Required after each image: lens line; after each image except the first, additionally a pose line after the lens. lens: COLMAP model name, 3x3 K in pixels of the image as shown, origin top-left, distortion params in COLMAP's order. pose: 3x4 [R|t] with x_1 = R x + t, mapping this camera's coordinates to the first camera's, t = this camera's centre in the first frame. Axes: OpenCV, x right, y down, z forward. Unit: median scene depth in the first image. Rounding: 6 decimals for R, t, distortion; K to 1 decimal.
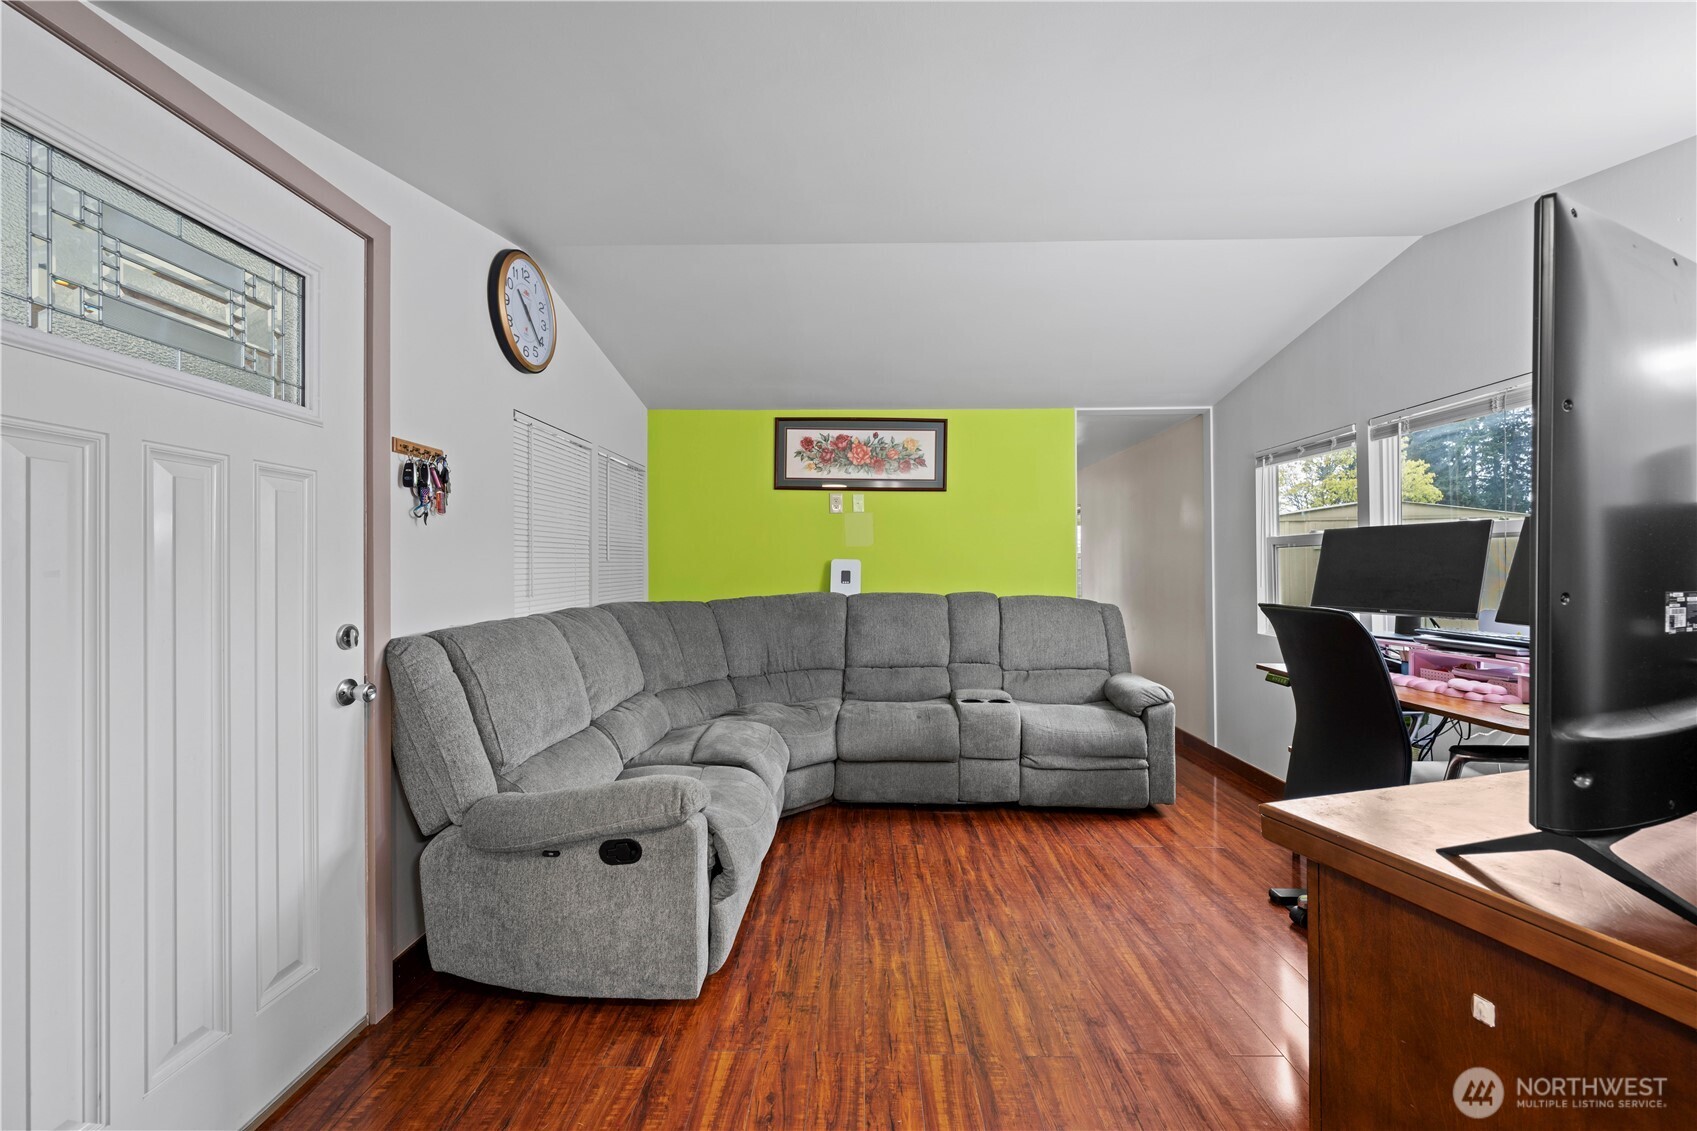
lens RADIAL K [[663.1, 0, 847.6], [0, 663.1, 562.1], [0, 0, 1]] dist [-0.003067, -0.000306]
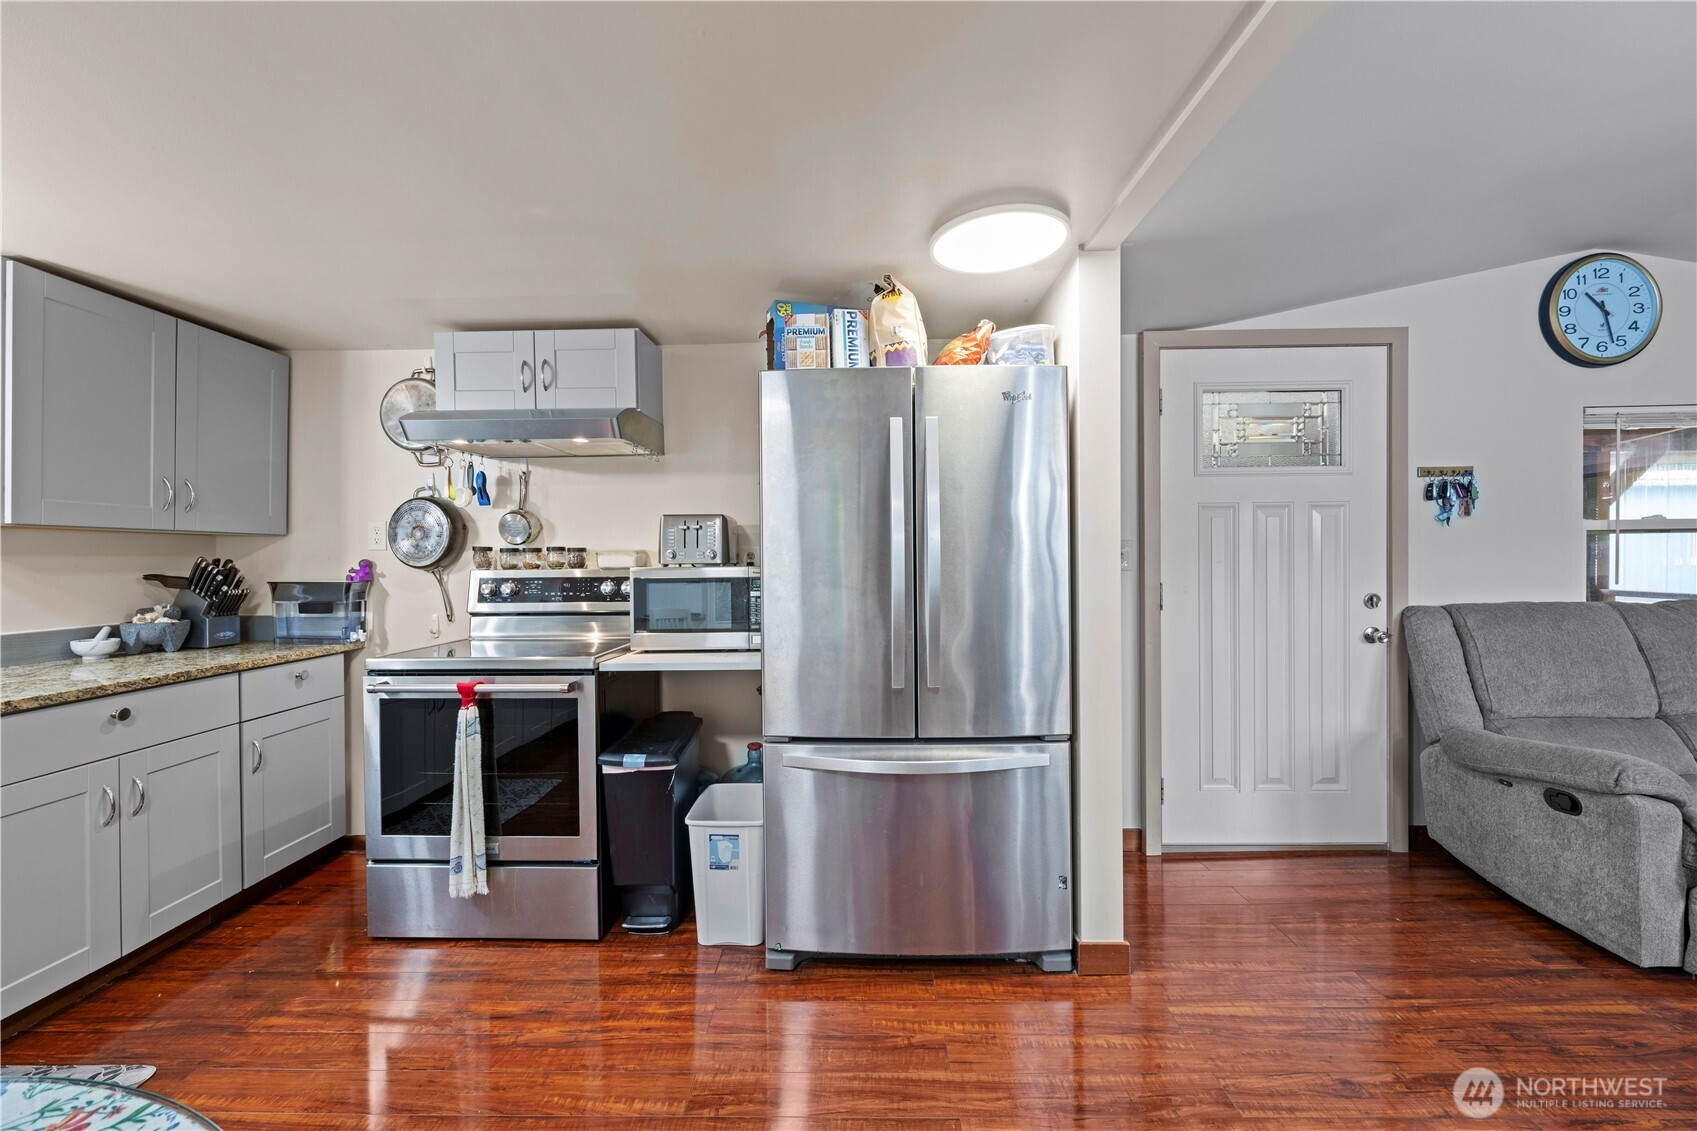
lens RADIAL K [[663.1, 0, 848.9], [0, 663.1, 560.3], [0, 0, 1]] dist [-0.003067, -0.000306]
pose [[-0.004752, 0.016383, -0.999854, 0.733567], [0.014121, 0.999767, 0.016315, -0.025446], [0.999889, -0.014041, -0.004982, -0.228322]]
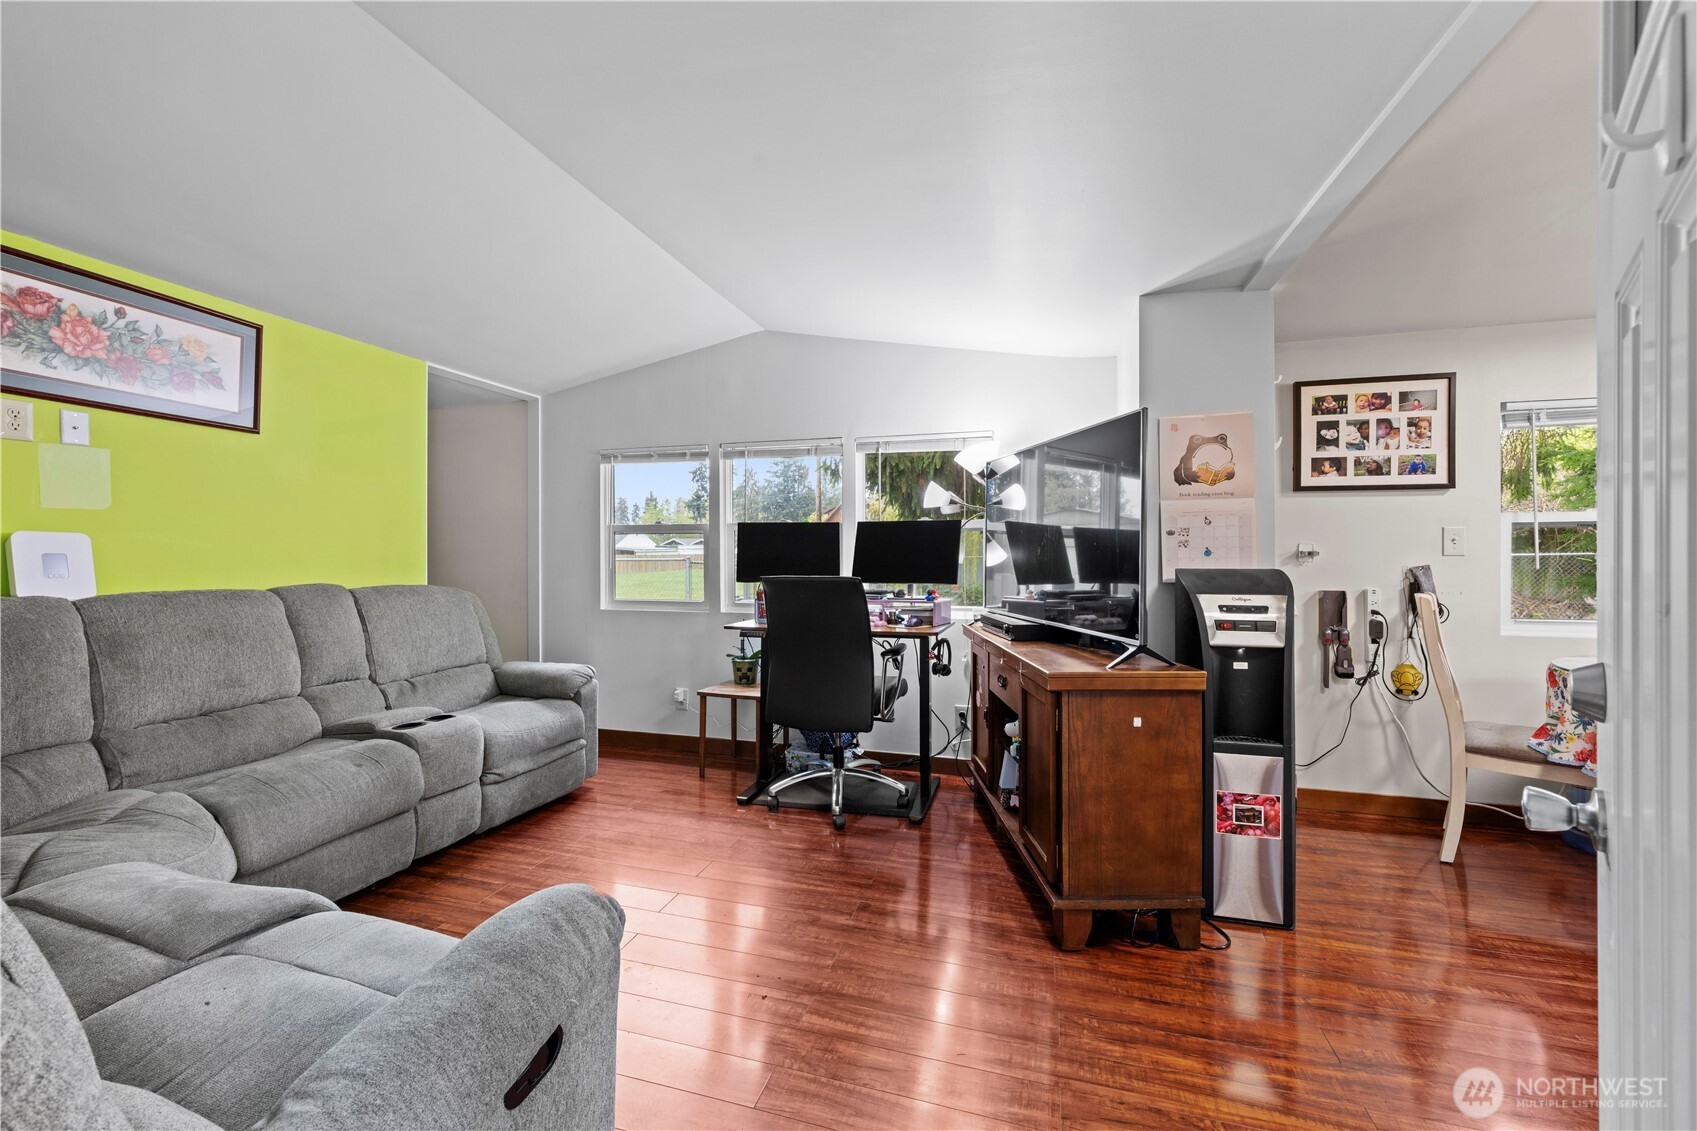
lens RADIAL K [[663.1, 0, 853.0], [0, 663.1, 553.7], [0, 0, 1]] dist [-0.003067, -0.000306]
pose [[0.274499, 0.002737, 0.961584, -0.654544], [-0.005594, 0.999984, -0.001249, 0.019958], [-0.961571, -0.005036, 0.274509, 0.506843]]
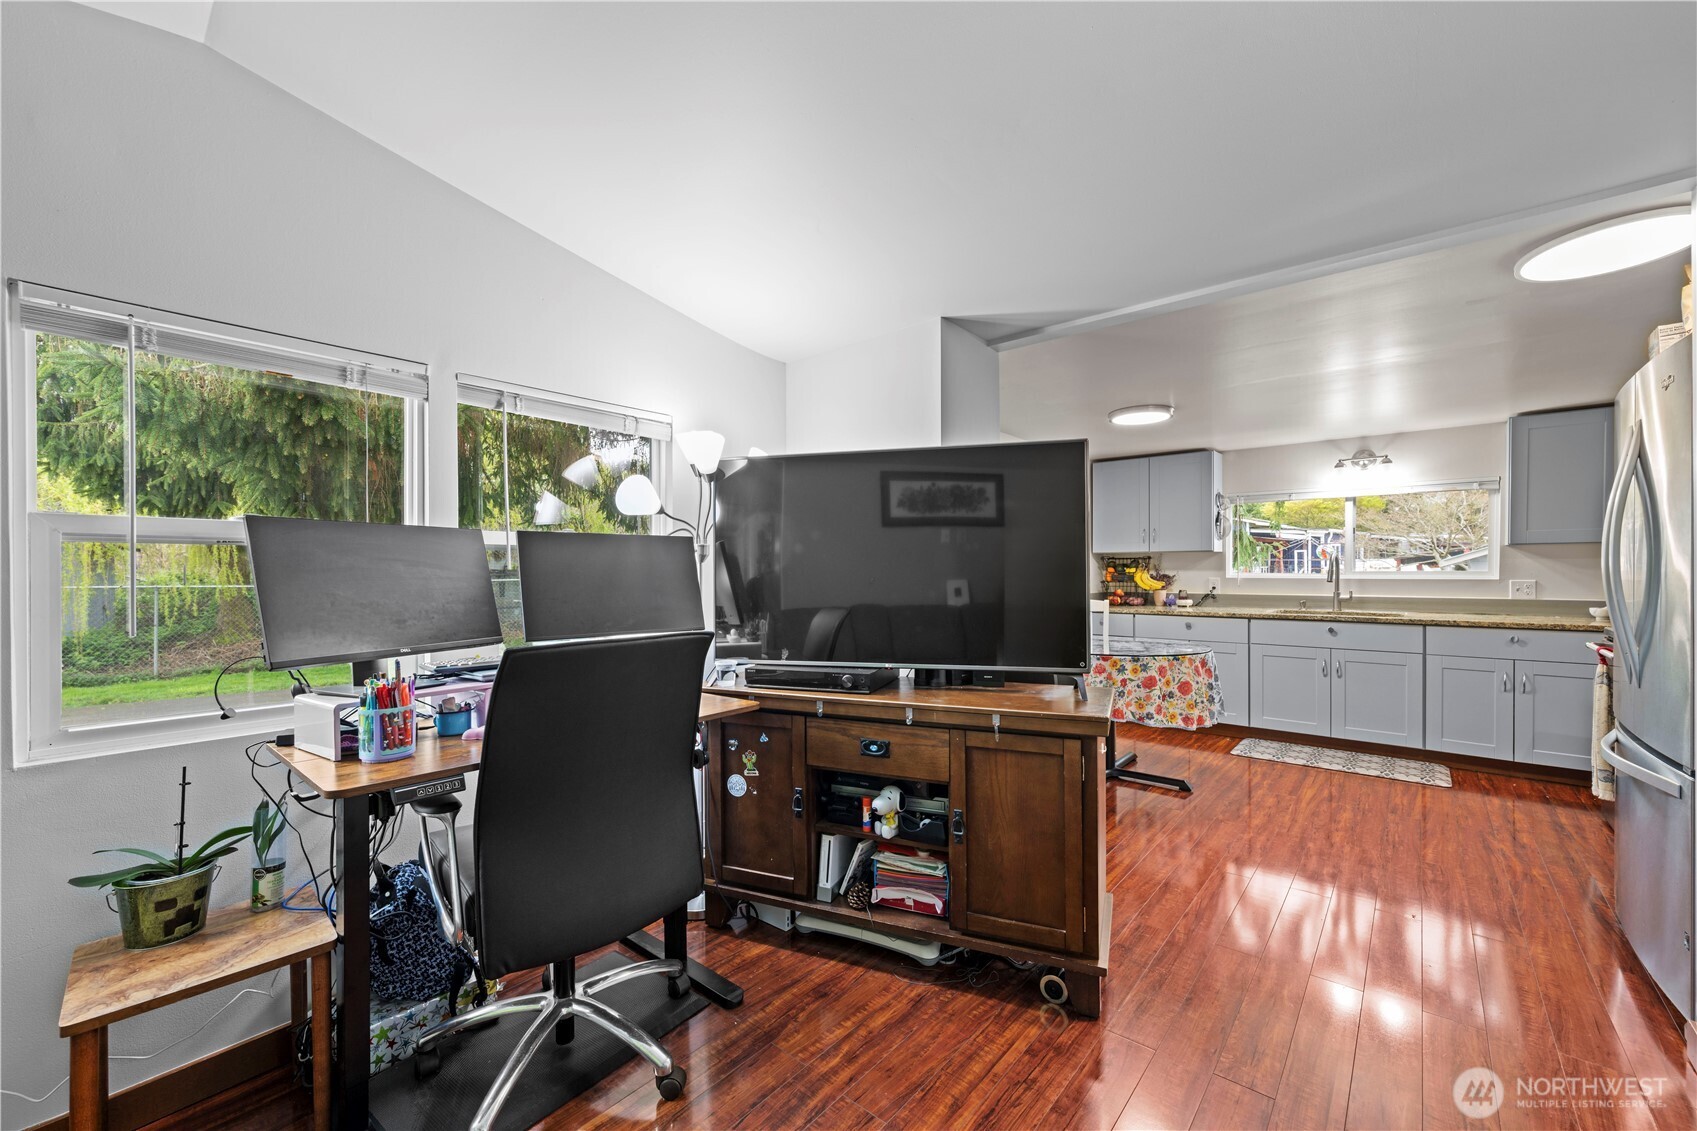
lens RADIAL K [[663.1, 0, 844.2], [0, 663.1, 573.5], [0, 0, 1]] dist [-0.003067, -0.000306]
pose [[-0.760538, 0.010273, 0.649212, 0.037130], [0.008024, 0.999947, -0.006424, 0.005478], [-0.649244, 0.000324, -0.760581, 1.359780]]
